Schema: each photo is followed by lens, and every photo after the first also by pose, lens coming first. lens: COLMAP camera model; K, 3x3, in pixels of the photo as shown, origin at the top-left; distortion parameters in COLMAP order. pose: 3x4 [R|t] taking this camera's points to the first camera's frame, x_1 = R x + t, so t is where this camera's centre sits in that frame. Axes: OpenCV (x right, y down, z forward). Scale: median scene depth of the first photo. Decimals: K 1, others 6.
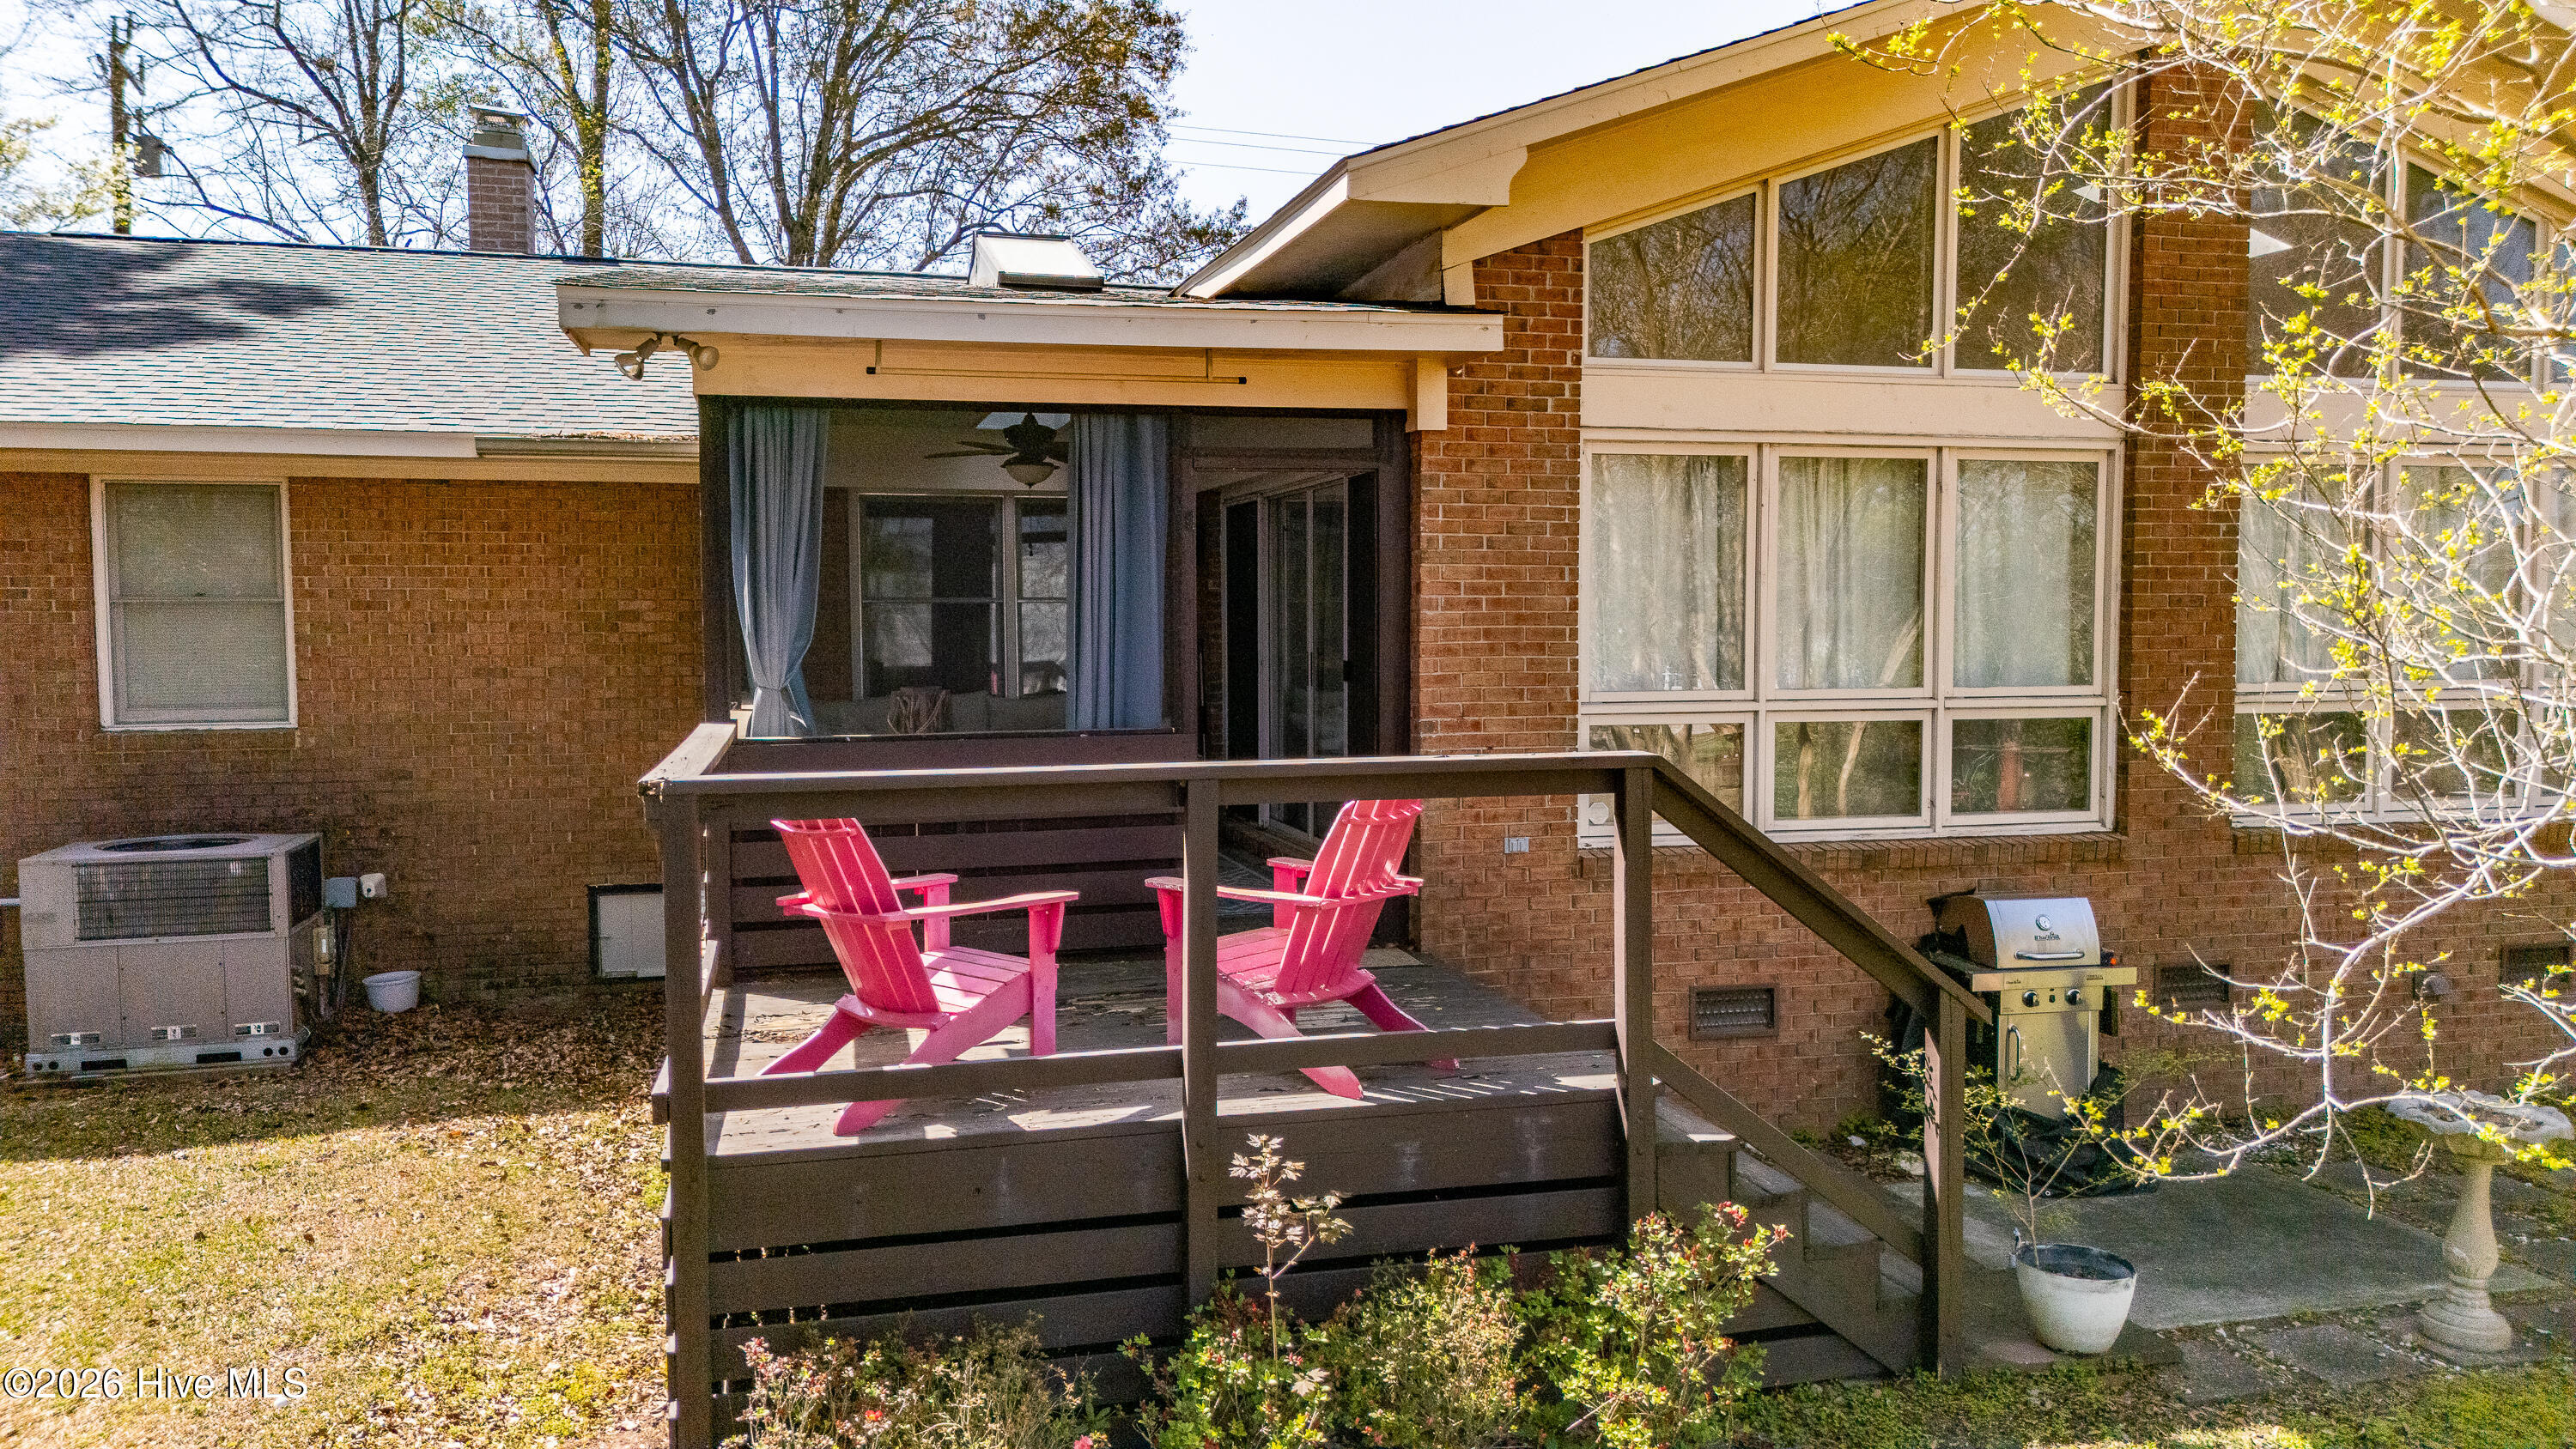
lens RADIAL K [[1908.8, 0, 1290.8], [0, 1908.8, 737.1], [0, 0, 1]] dist [0.106029, -0.133052]
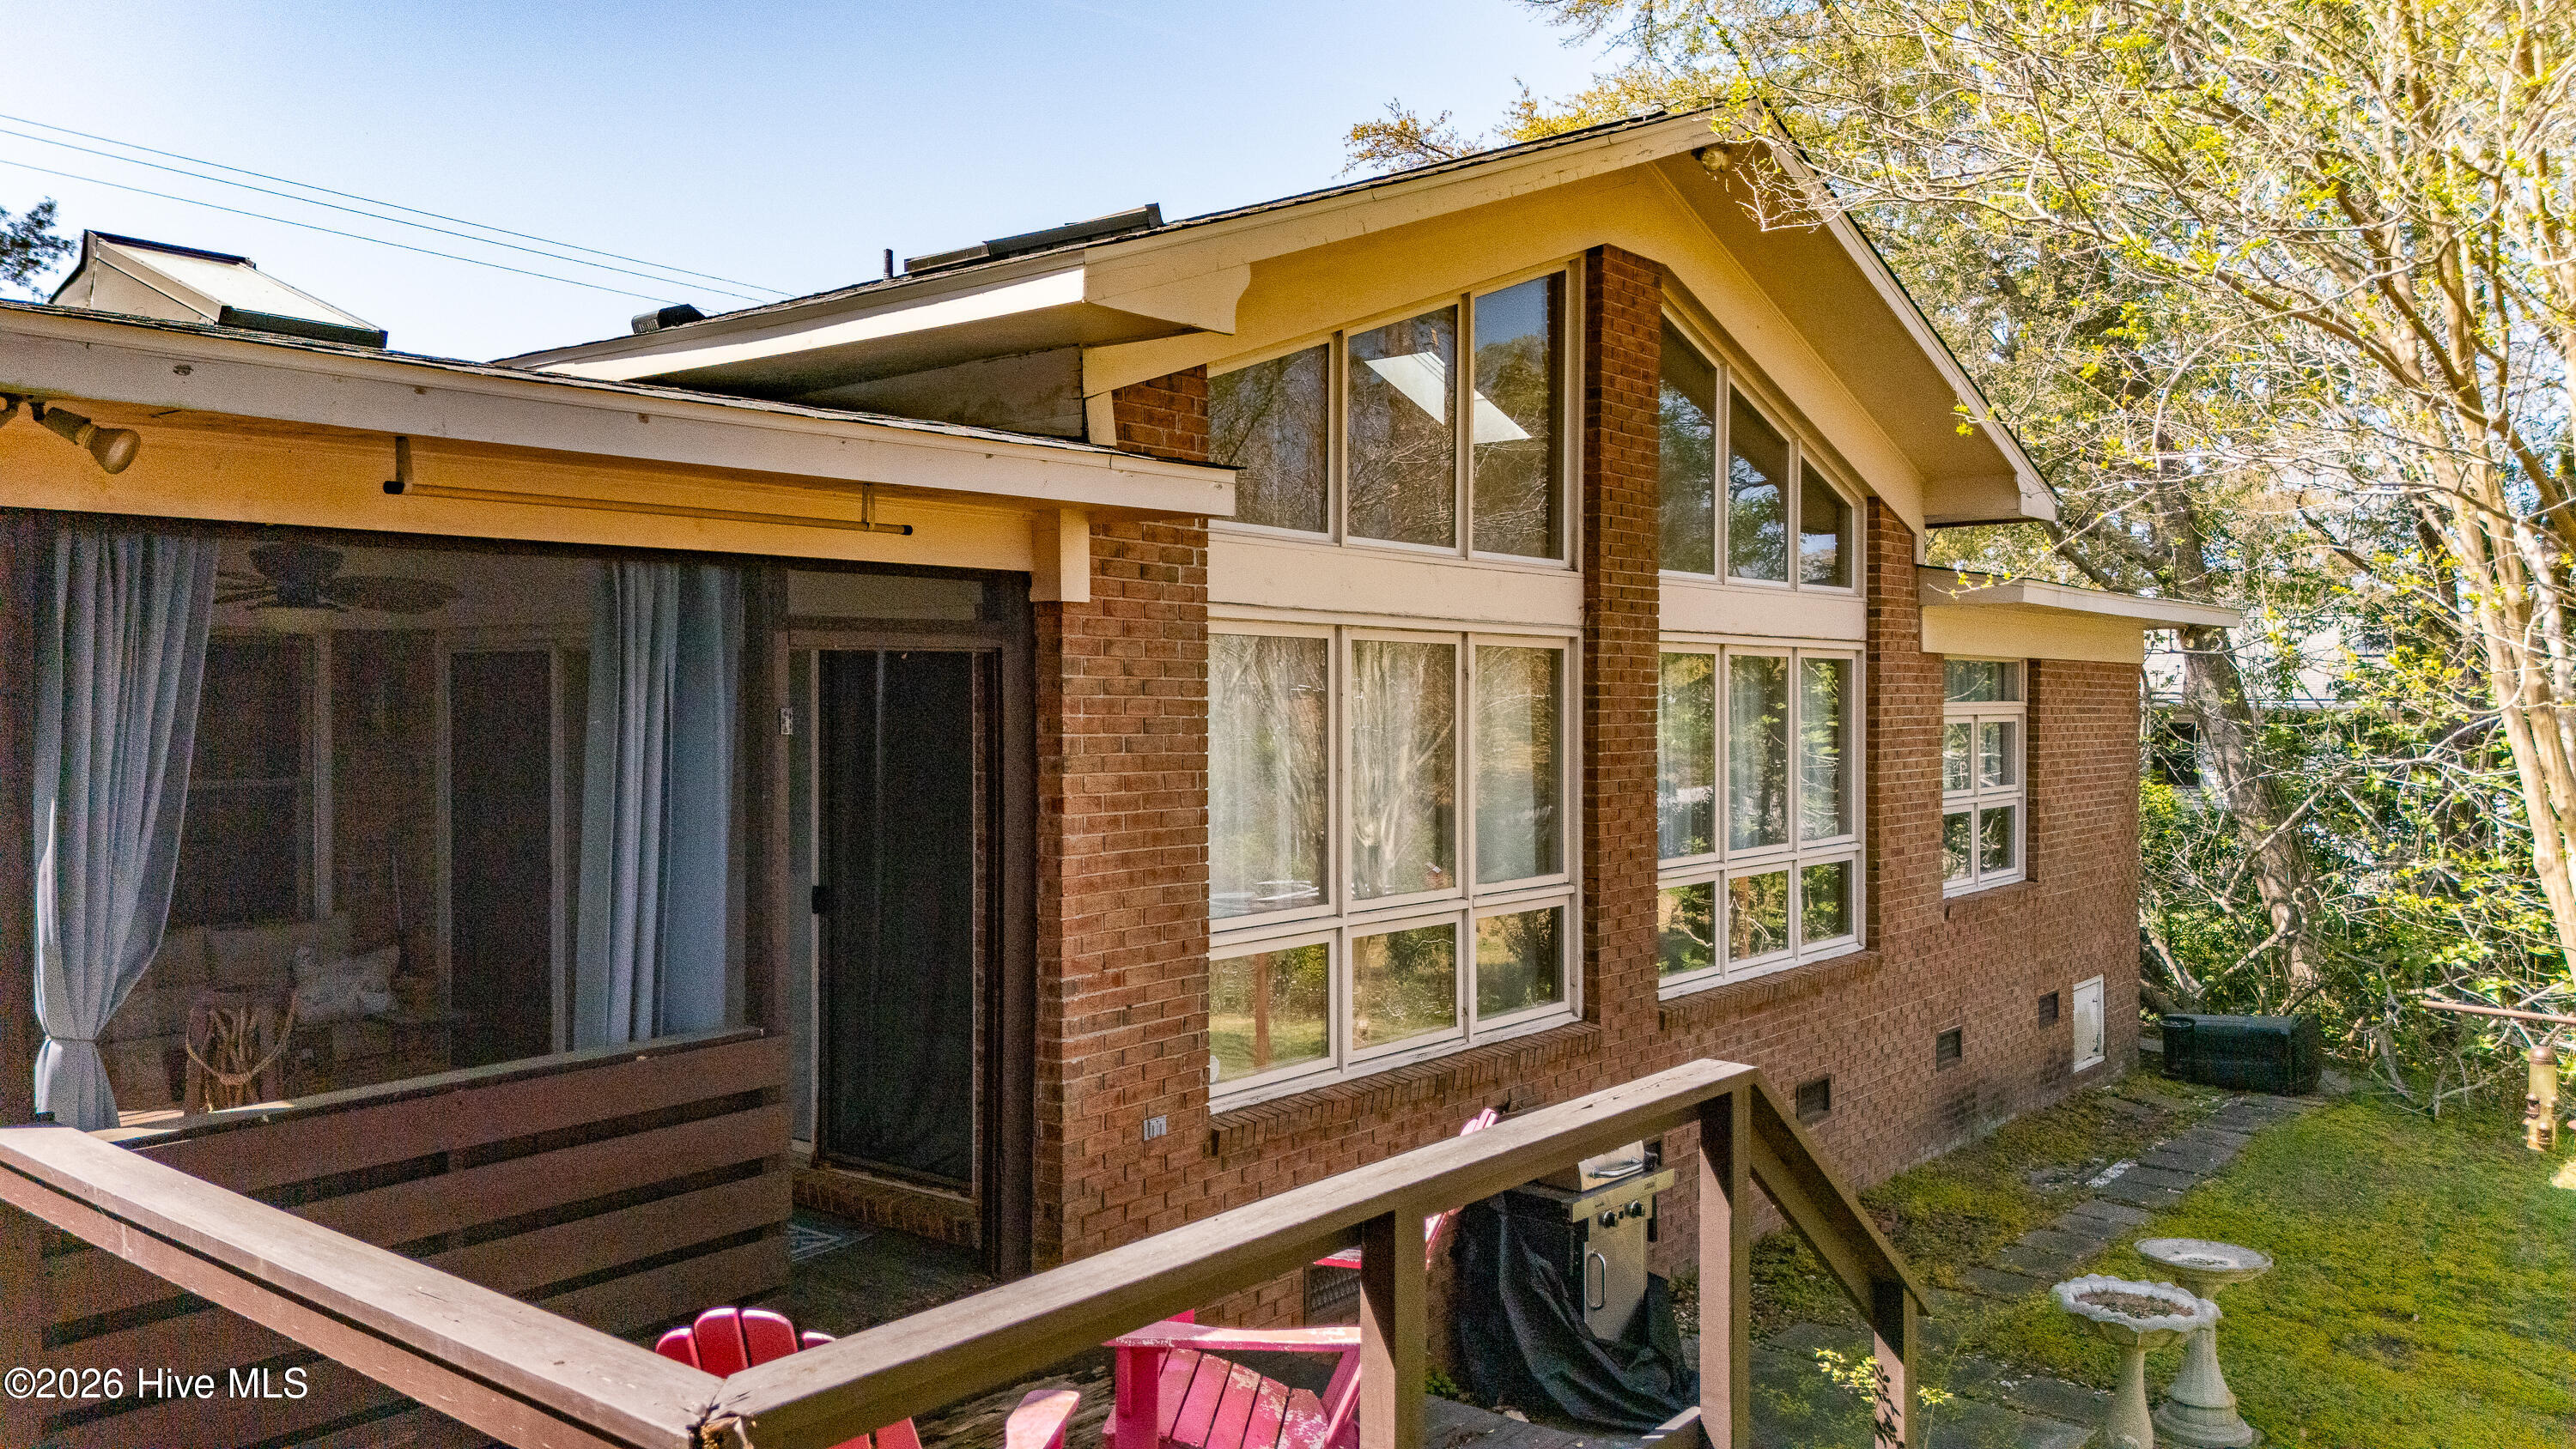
lens RADIAL K [[1890.0, 0, 1290.9], [0, 1890.0, 725.2], [0, 0, 1]] dist [0.078472, -0.071537]
pose [[0.808042, -0.003265, 0.589116, -0.300088], [0.034107, 0.998567, -0.041249, -0.075265], [-0.588137, 0.053424, 0.806995, 0.332008]]
